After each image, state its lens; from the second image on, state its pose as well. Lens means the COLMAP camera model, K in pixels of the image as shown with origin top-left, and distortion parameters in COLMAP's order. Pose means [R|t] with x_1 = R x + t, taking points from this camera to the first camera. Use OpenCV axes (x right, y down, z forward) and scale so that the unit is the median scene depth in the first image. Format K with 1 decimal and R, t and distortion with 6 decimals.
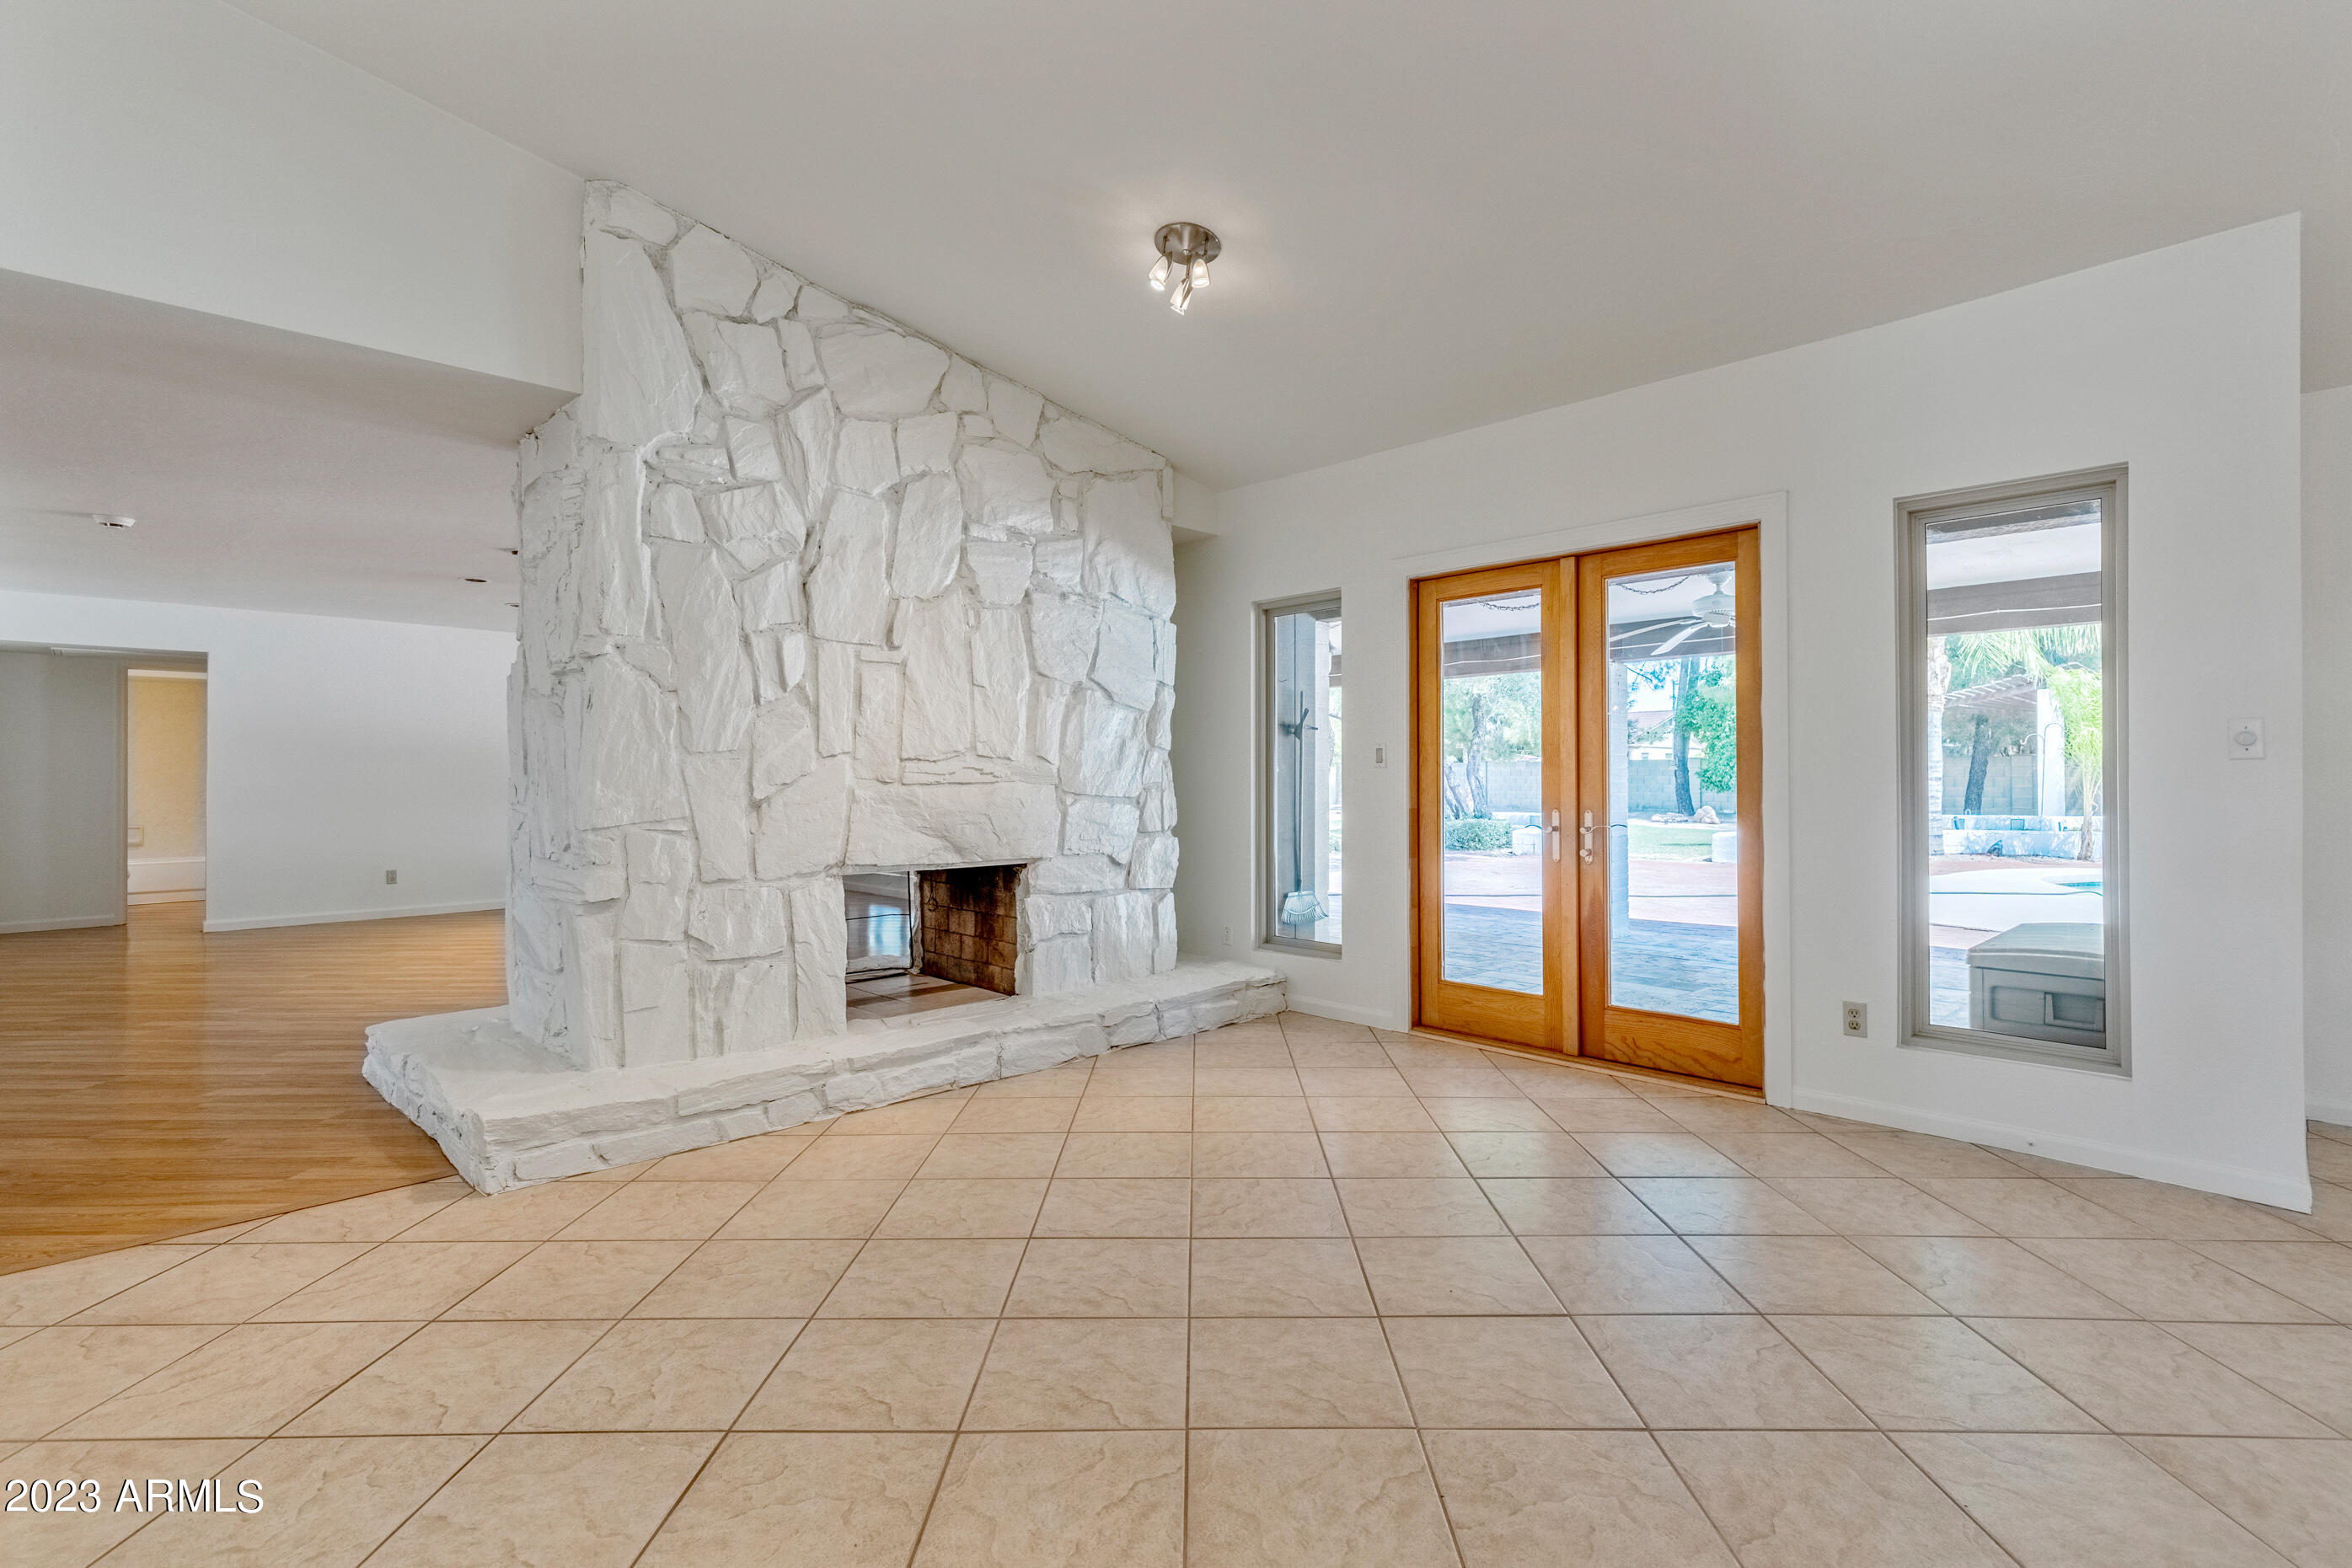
lens RADIAL K [[1065.0, 0, 1178.6], [0, 1065.0, 759.5], [0, 0, 1]] dist [-0.011642, -0.001020]
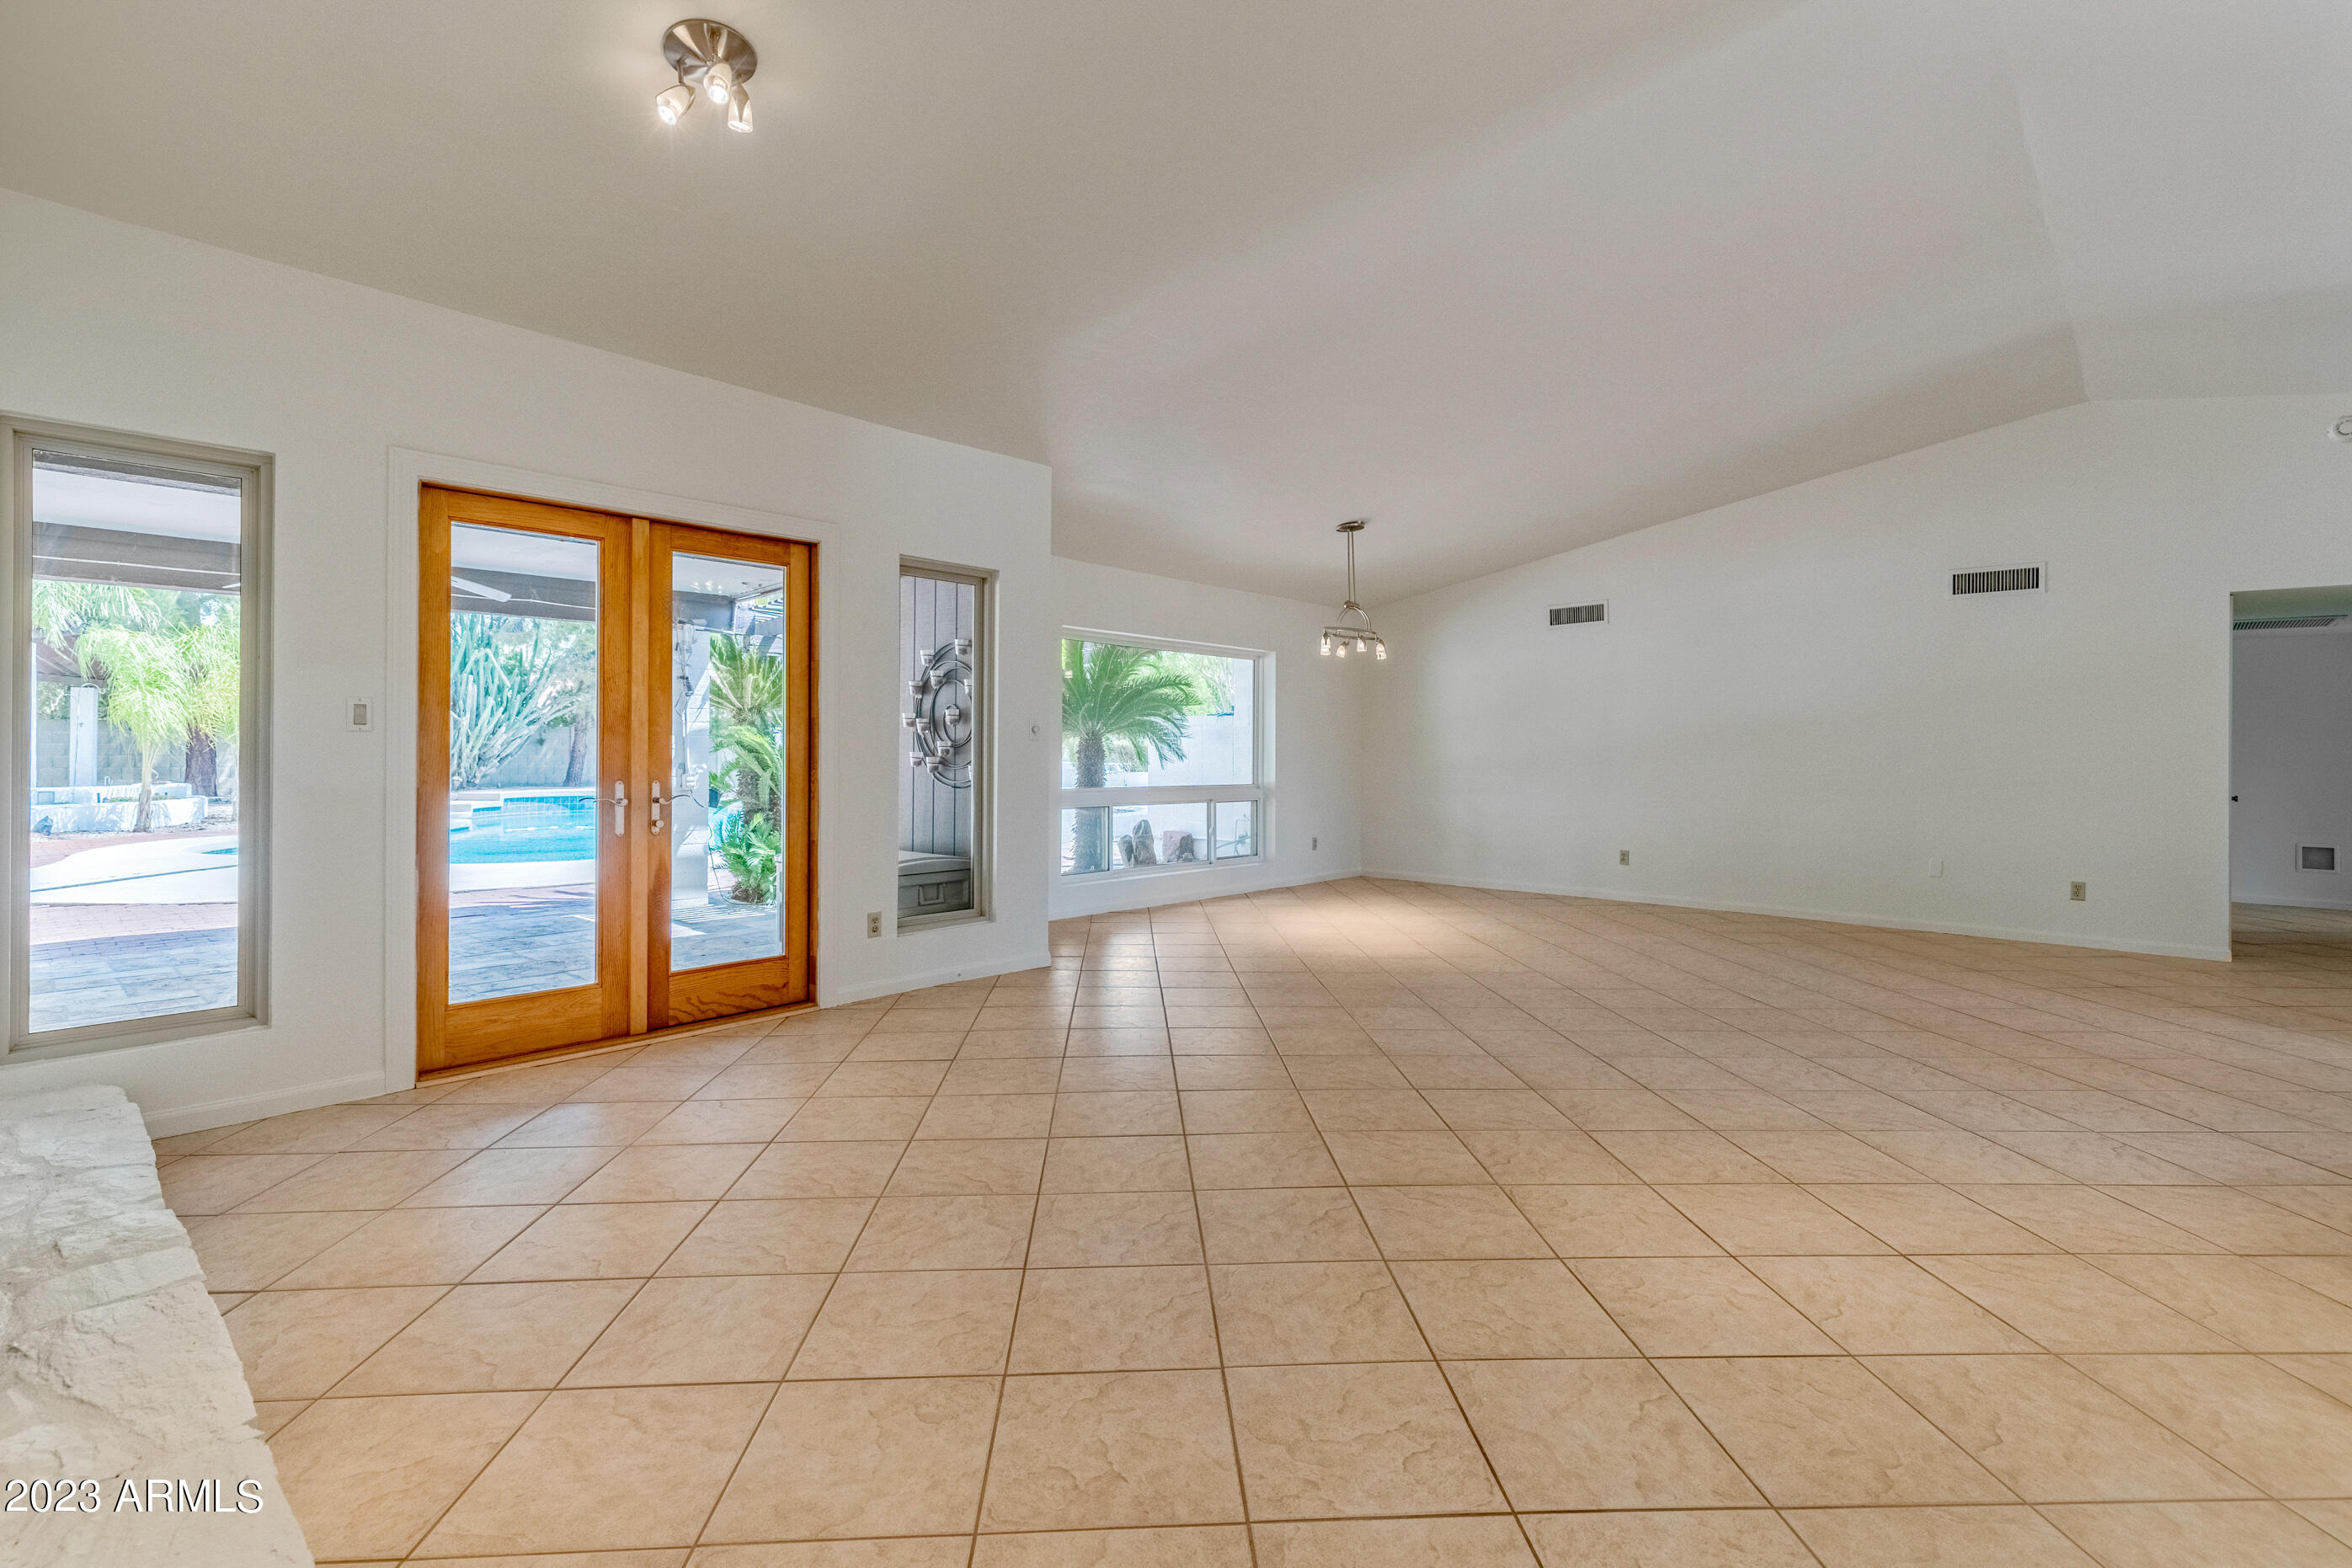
lens RADIAL K [[1065.1, 0, 1178.6], [0, 1065.1, 759.5], [0, 0, 1]] dist [-0.011642, -0.001020]
pose [[-0.060657, -0.006920, 0.998135, -0.627568], [-0.020562, 0.999772, 0.005682, 0.012523], [-0.997947, -0.020179, -0.060786, 0.572629]]
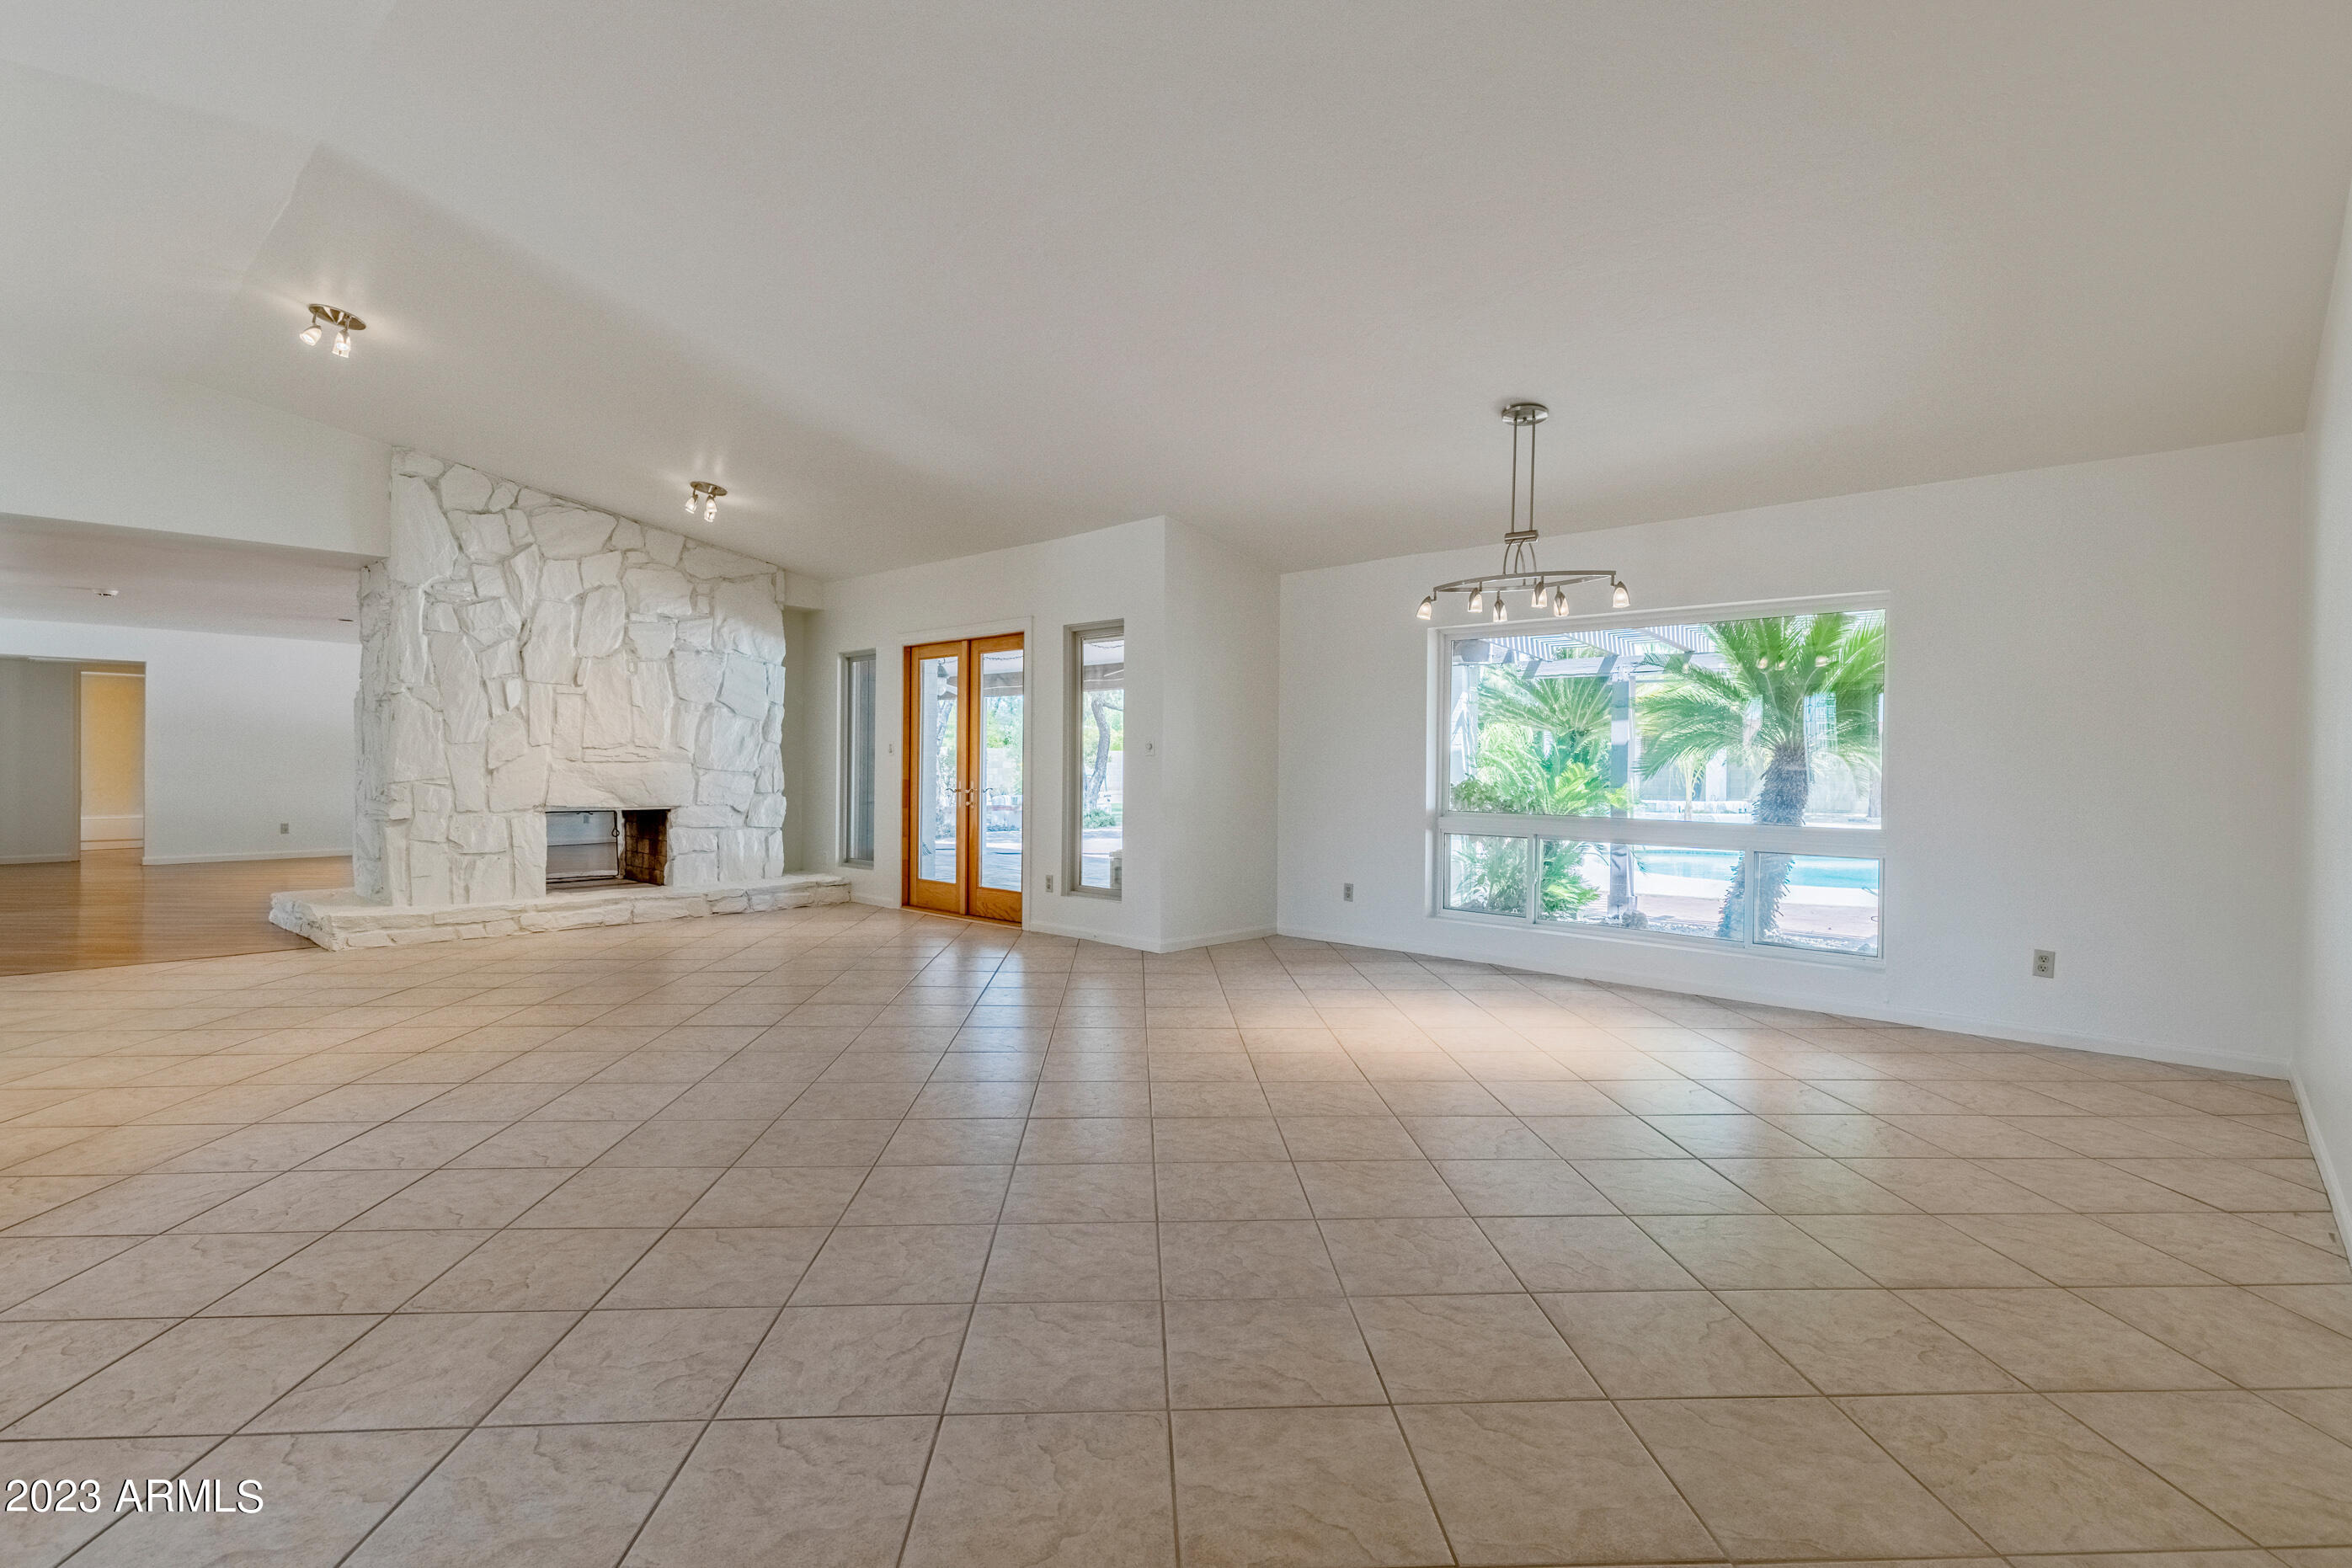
lens RADIAL K [[1065.1, 0, 1178.6], [0, 1065.1, 759.5], [0, 0, 1]] dist [-0.011642, -0.001020]
pose [[0.997862, 0.010504, 0.064499, 0.618267], [-0.011269, 0.999870, 0.011506, -0.012117], [-0.064370, -0.012209, 0.997851, -0.839183]]
